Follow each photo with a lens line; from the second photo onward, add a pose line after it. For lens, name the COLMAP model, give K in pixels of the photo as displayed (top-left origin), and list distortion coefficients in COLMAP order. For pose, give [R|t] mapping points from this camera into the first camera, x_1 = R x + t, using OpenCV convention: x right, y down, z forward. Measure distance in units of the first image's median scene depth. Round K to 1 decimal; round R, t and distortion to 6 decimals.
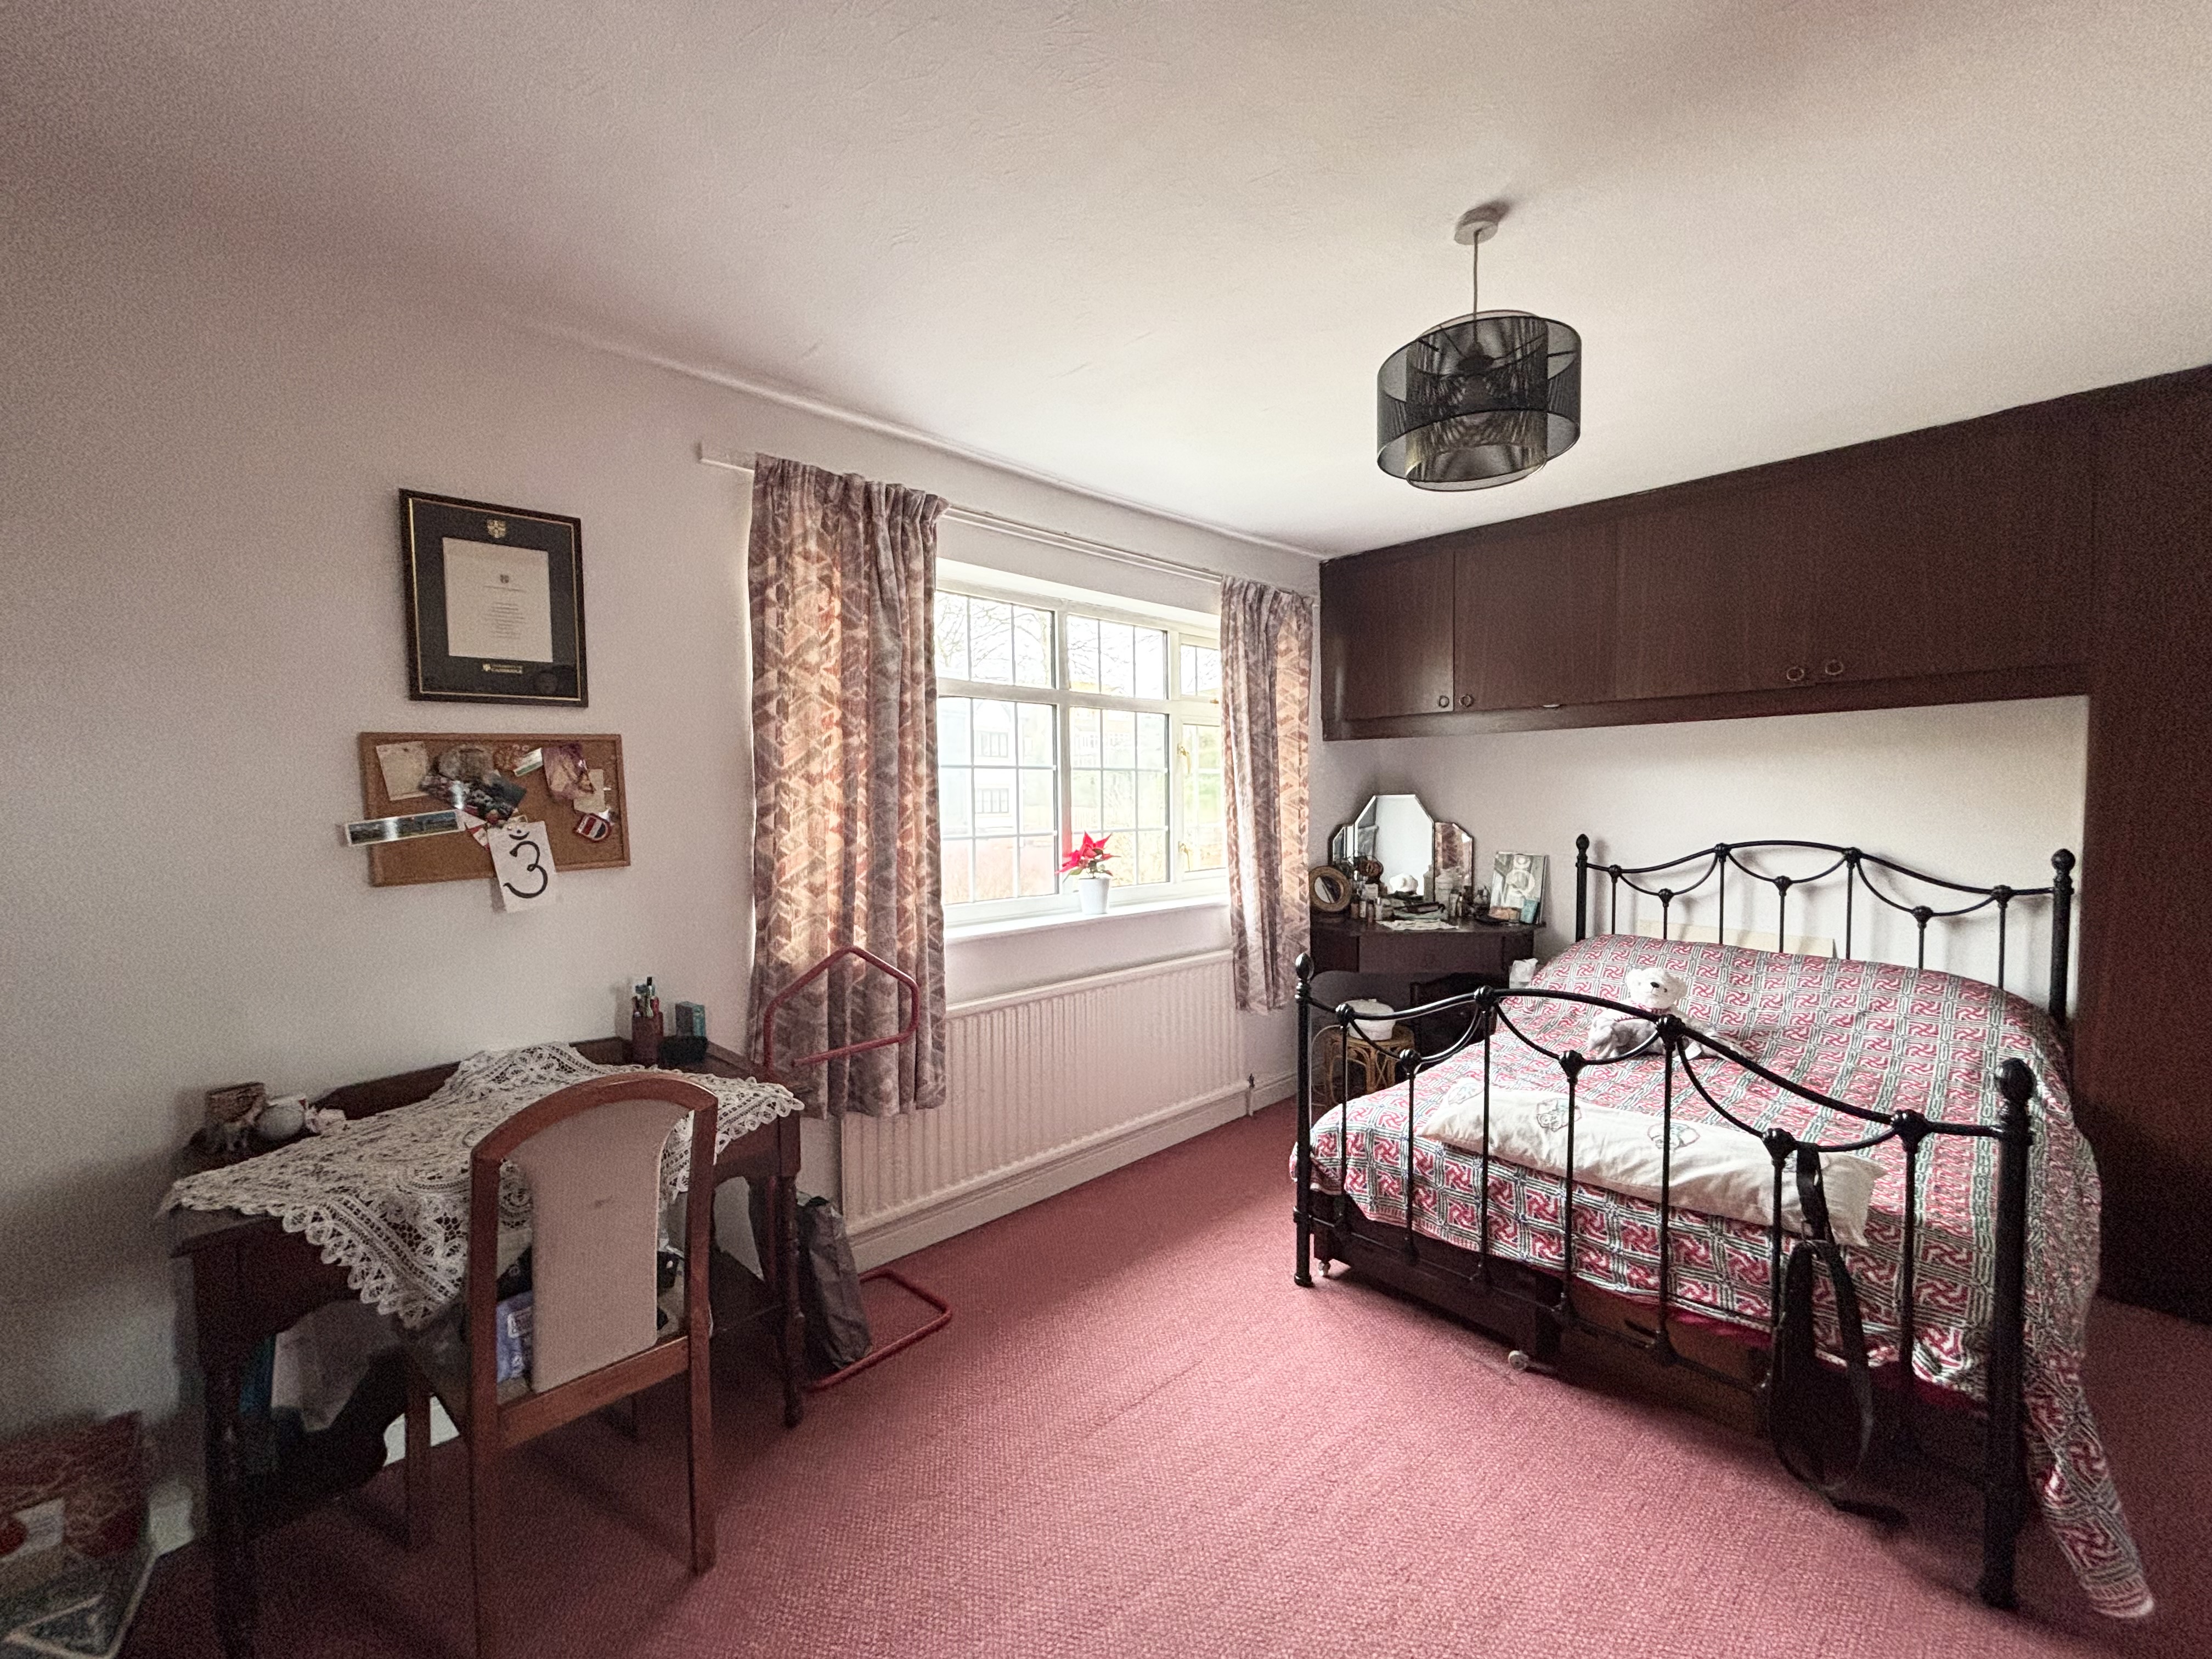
lens RADIAL K [[893.9, 0, 1110.2], [0, 893.9, 833.2], [0, 0, 1]] dist [0.005568, -0.000547]
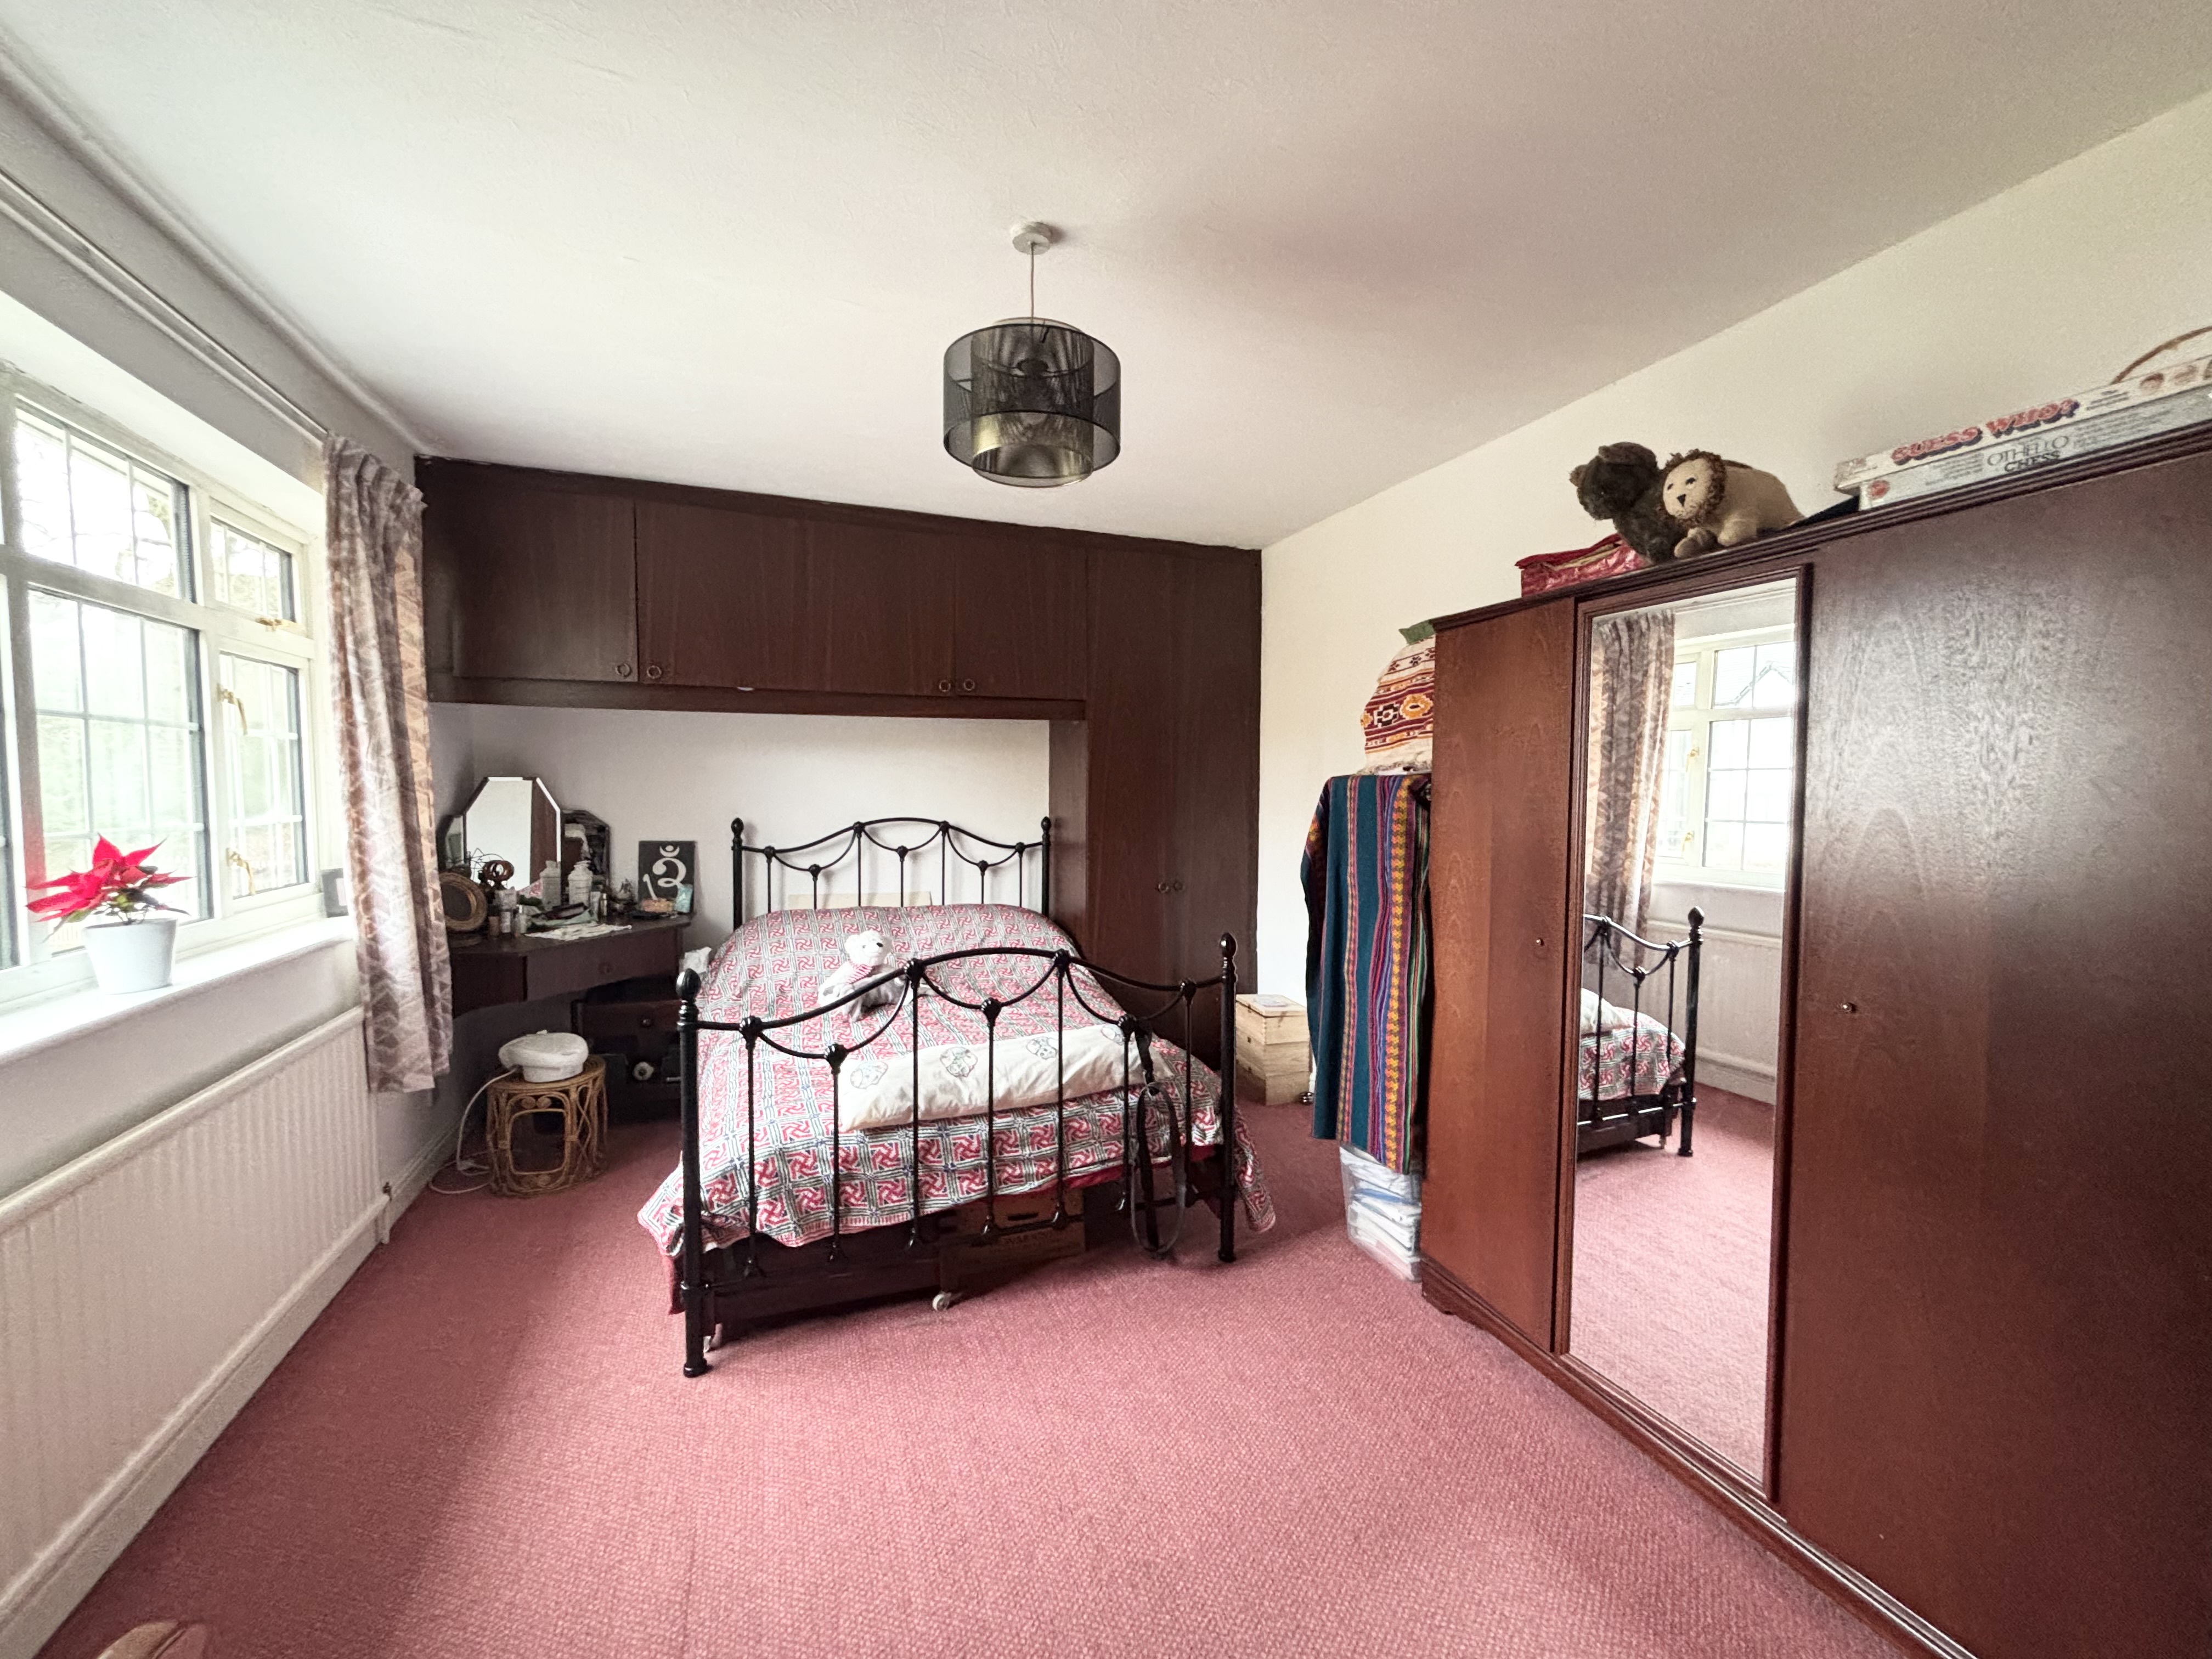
lens RADIAL K [[893.9, 0, 1103.8], [0, 893.9, 831.3], [0, 0, 1]] dist [0.005568, -0.000547]
pose [[0.390329, -0.040882, 0.919767, -0.393062], [0.035850, 0.998931, 0.029187, 0.002292], [-0.919977, 0.021581, 0.391377, 0.357161]]
